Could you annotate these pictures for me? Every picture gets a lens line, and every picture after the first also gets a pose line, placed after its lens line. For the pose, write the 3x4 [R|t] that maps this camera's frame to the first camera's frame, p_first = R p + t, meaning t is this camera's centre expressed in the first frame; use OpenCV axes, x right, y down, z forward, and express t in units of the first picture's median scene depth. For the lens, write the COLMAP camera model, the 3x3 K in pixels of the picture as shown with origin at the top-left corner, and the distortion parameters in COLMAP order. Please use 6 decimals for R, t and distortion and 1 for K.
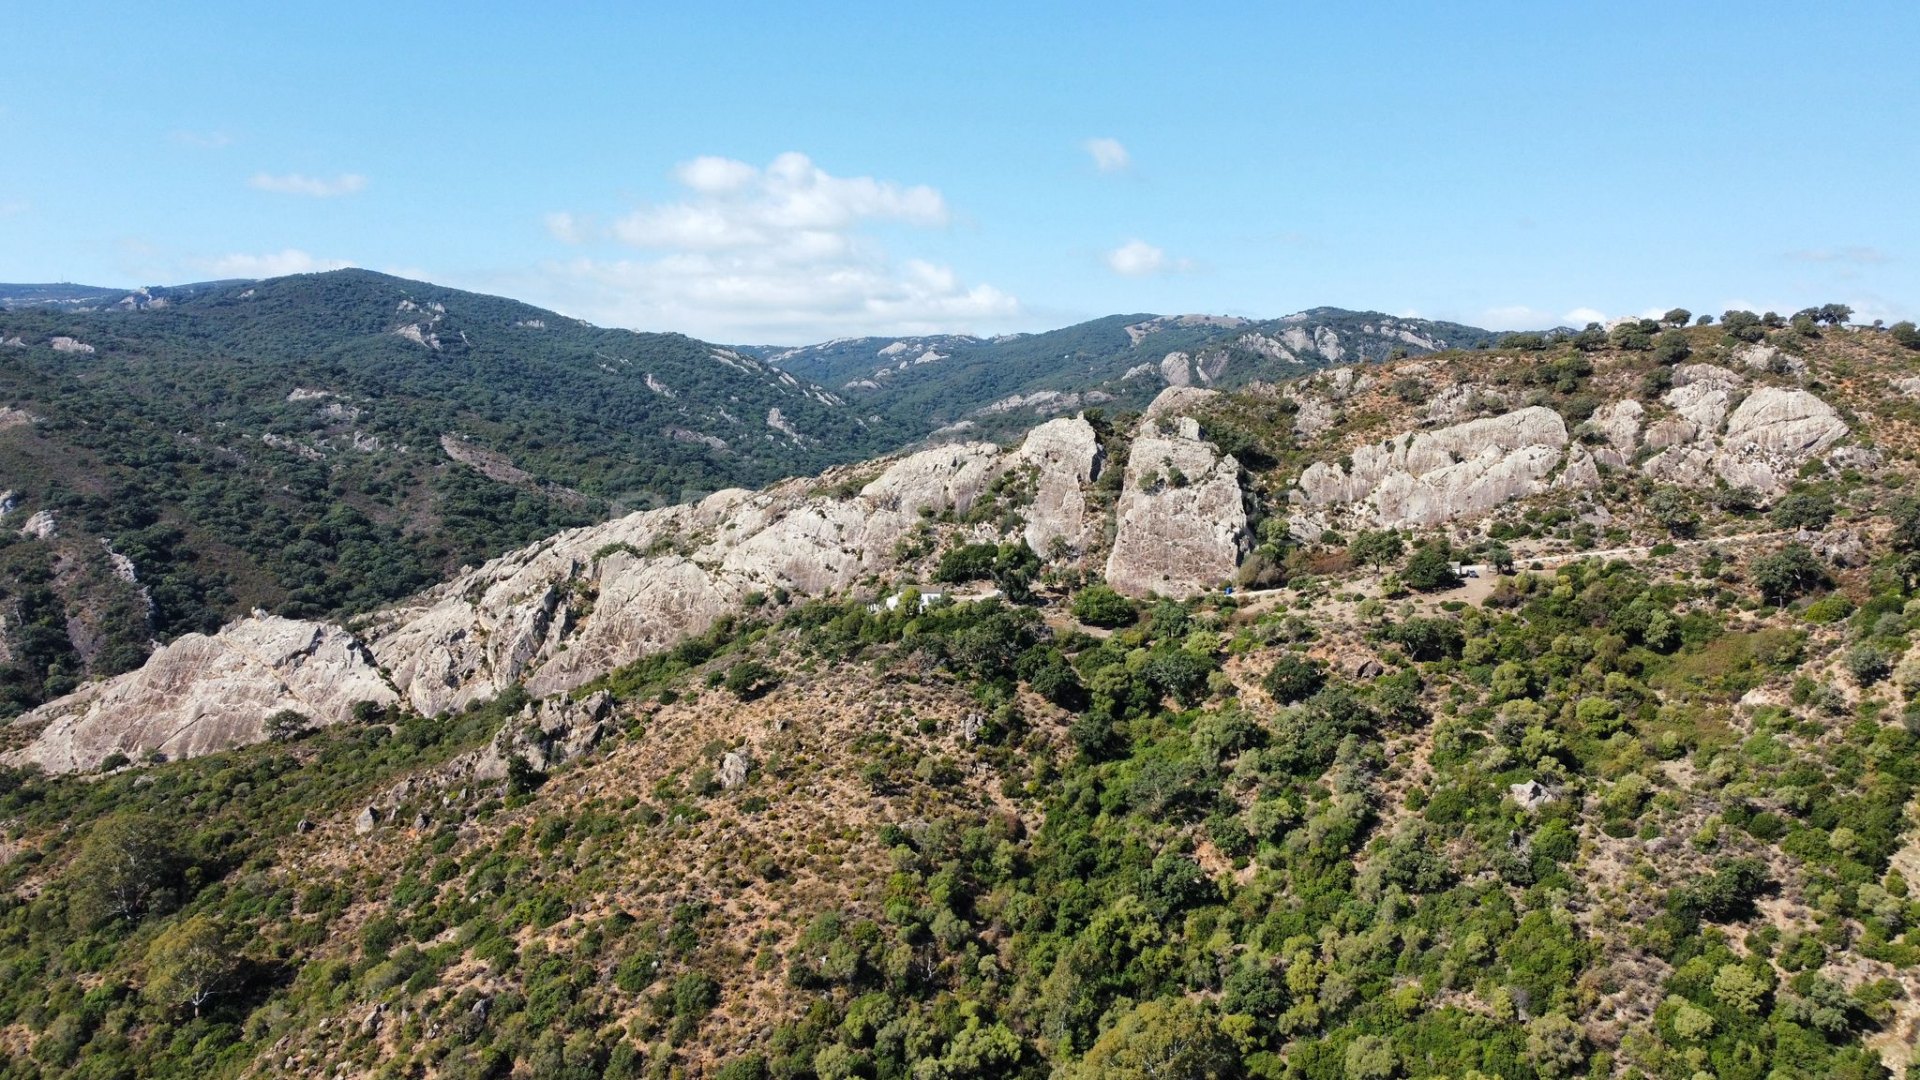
lens RADIAL K [[1454.2, 0, 967.6], [0, 1454.2, 538.5], [0, 0, 1]] dist [0.000416, -0.006751]
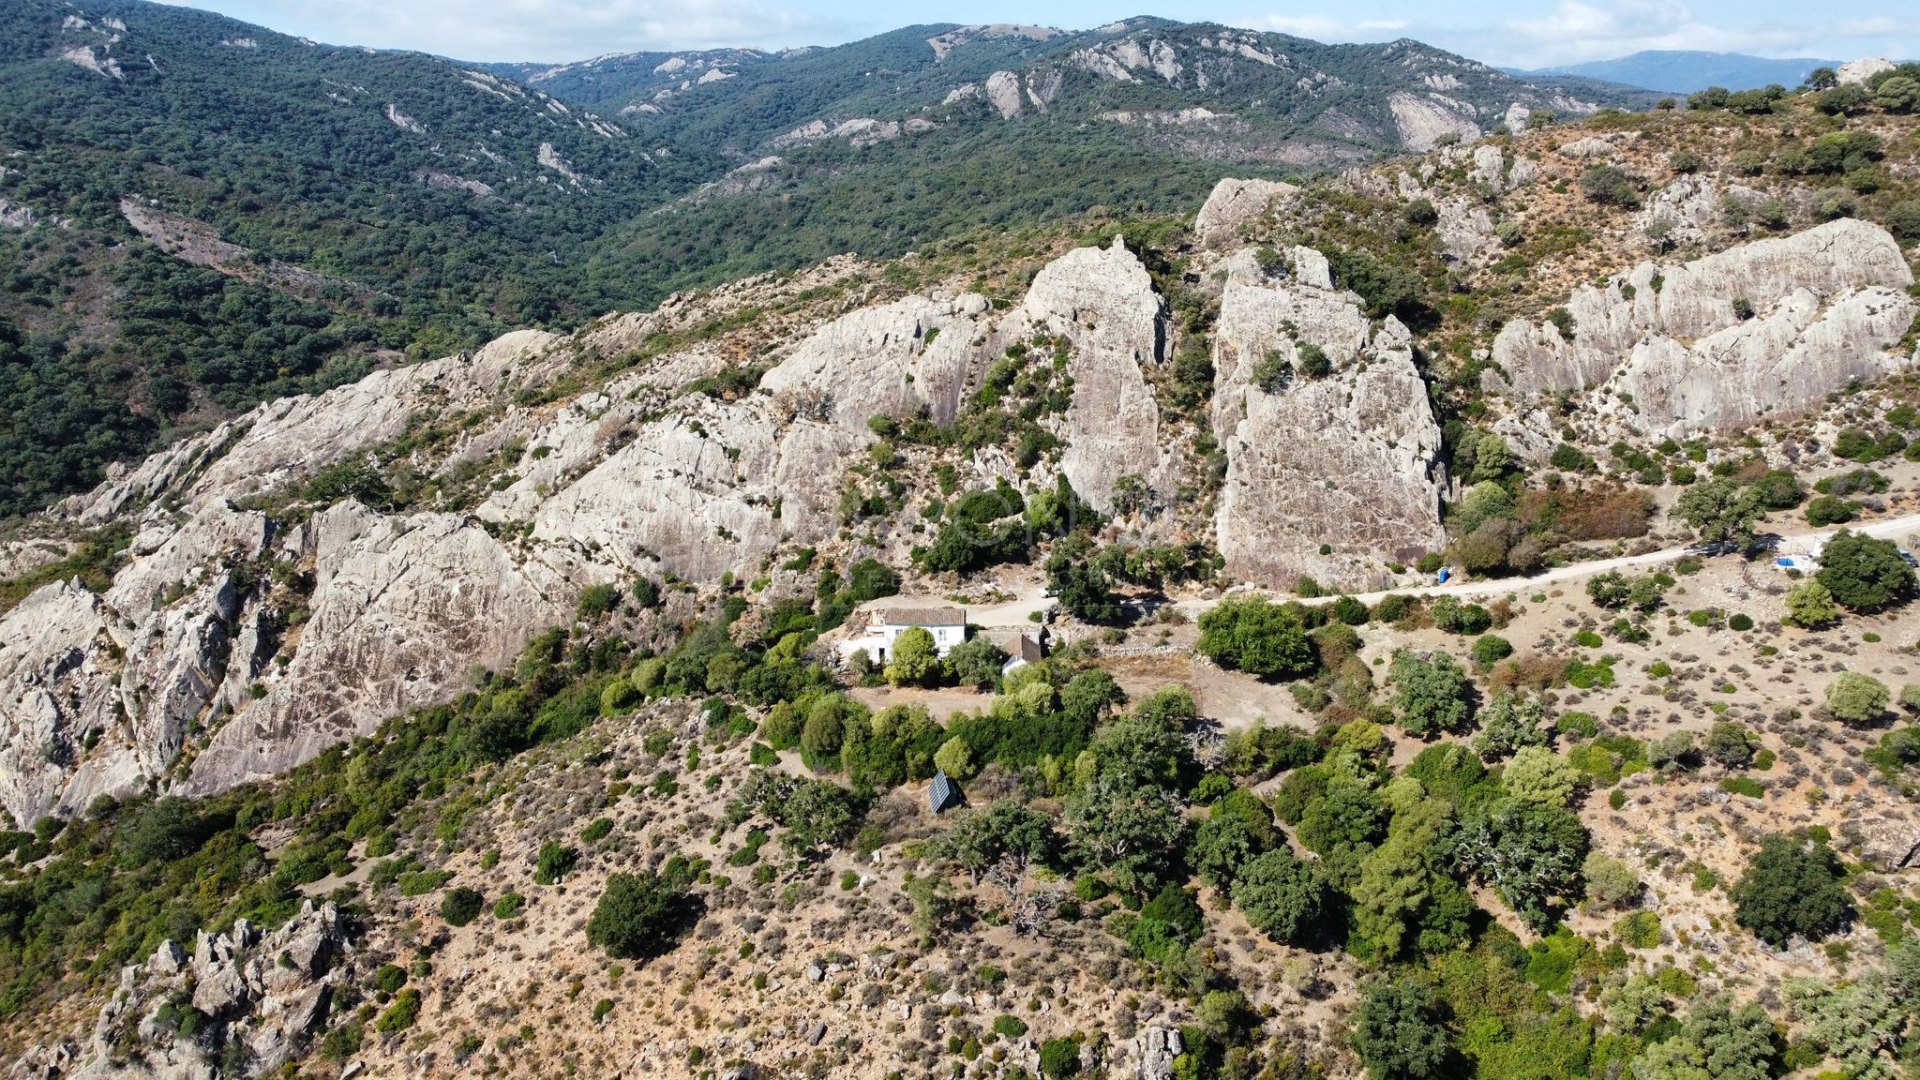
lens RADIAL K [[1454.2, 0, 965.9], [0, 1454.2, 541.7], [0, 0, 1]] dist [0.000416, -0.006751]
pose [[0.989432, -0.053419, 0.134796, -0.078788], [0.026910, 0.981162, 0.191301, -0.085344], [-0.142476, -0.185652, 0.972231, 0.423940]]
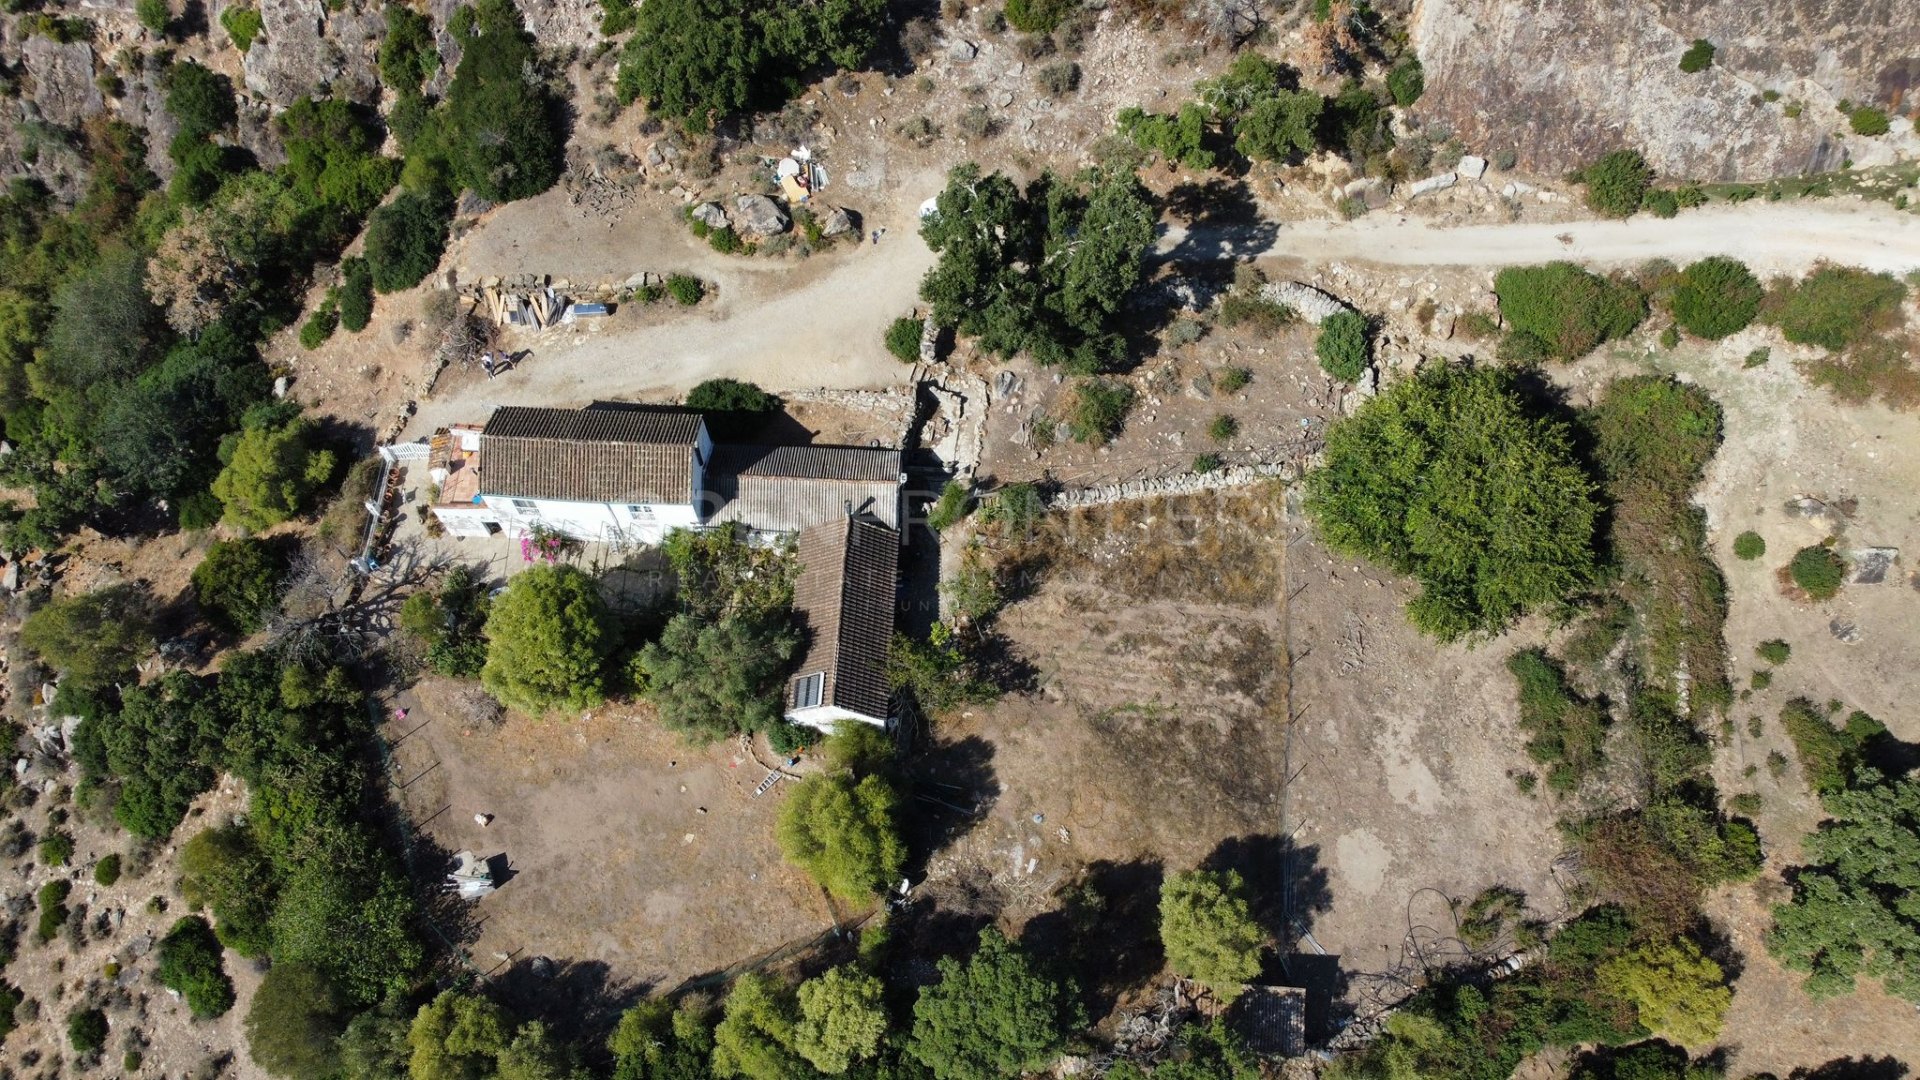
lens RADIAL K [[1454.2, 0, 968.5], [0, 1454.2, 545.9], [0, 0, 1]] dist [0.000416, -0.006751]
pose [[0.990784, -0.122688, 0.057404, 0.006334], [0.009273, 0.484233, 0.874890, -0.120015], [-0.135135, -0.866295, 0.480907, 0.789645]]
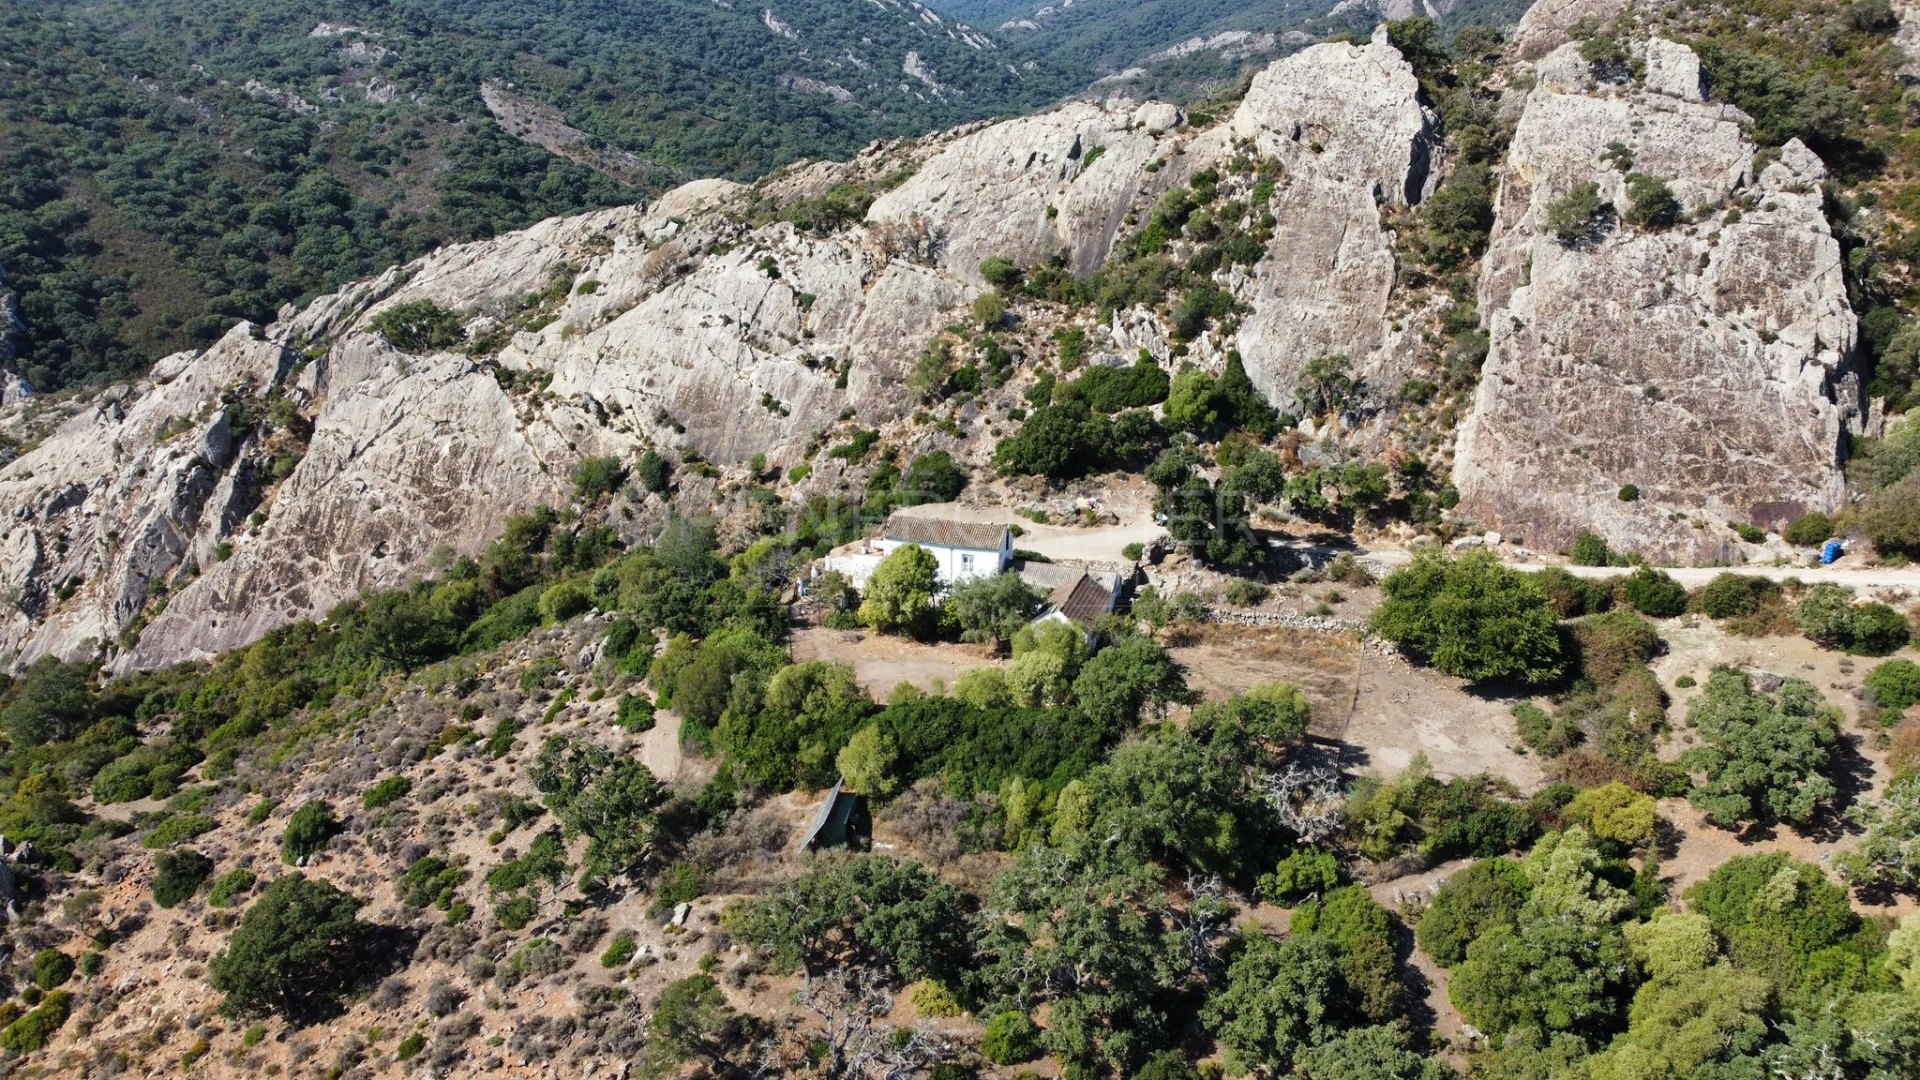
lens RADIAL K [[1454.2, 0, 965.7], [0, 1454.2, 543.7], [0, 0, 1]] dist [0.000416, -0.006751]
pose [[0.993471, 0.038730, -0.107307, 0.009936], [-0.012789, 0.972489, 0.232596, -0.040523], [0.113363, -0.229705, 0.966635, 0.583185]]
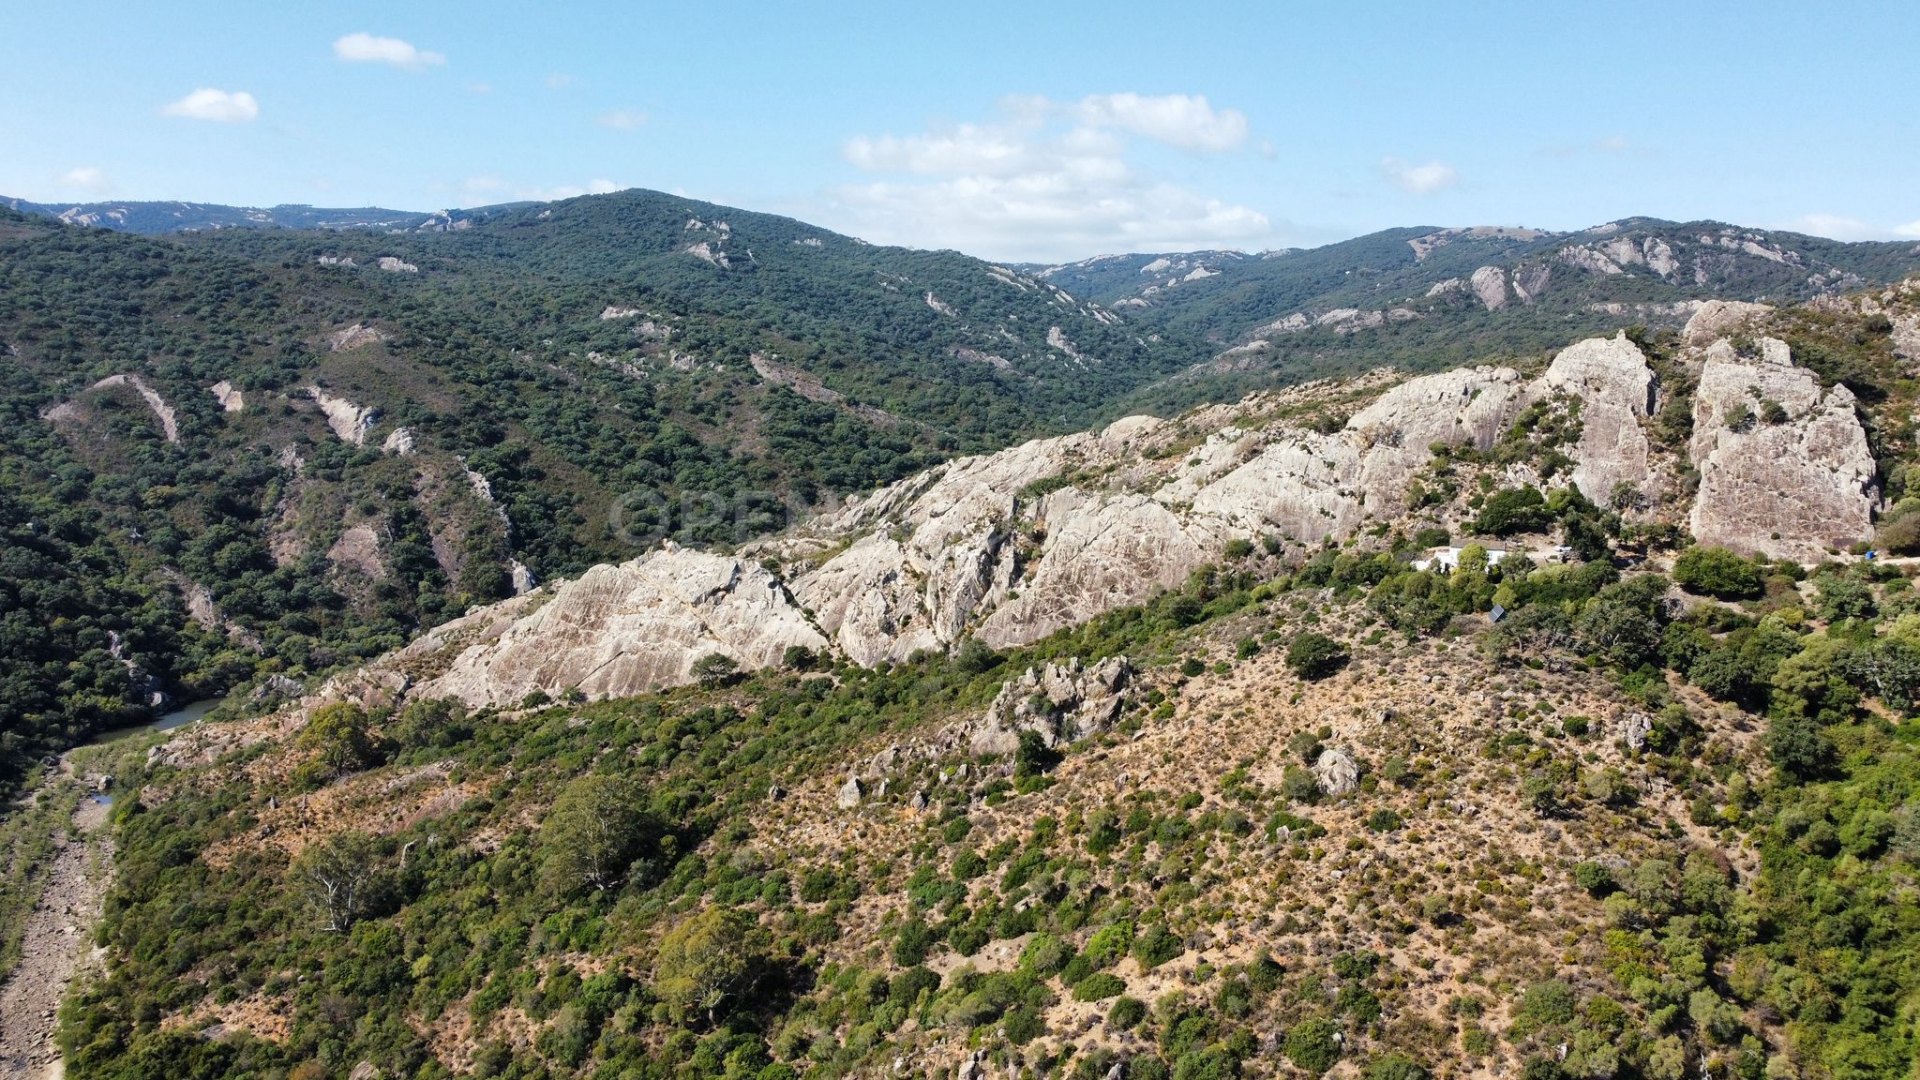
lens RADIAL K [[1454.2, 0, 963.3], [0, 1454.2, 545.3], [0, 0, 1]] dist [0.000416, -0.006751]
pose [[0.986342, 0.025230, -0.162767, -0.166352], [-0.015524, 0.998040, 0.060626, -0.009543], [0.163977, -0.057271, 0.984800, 0.118435]]
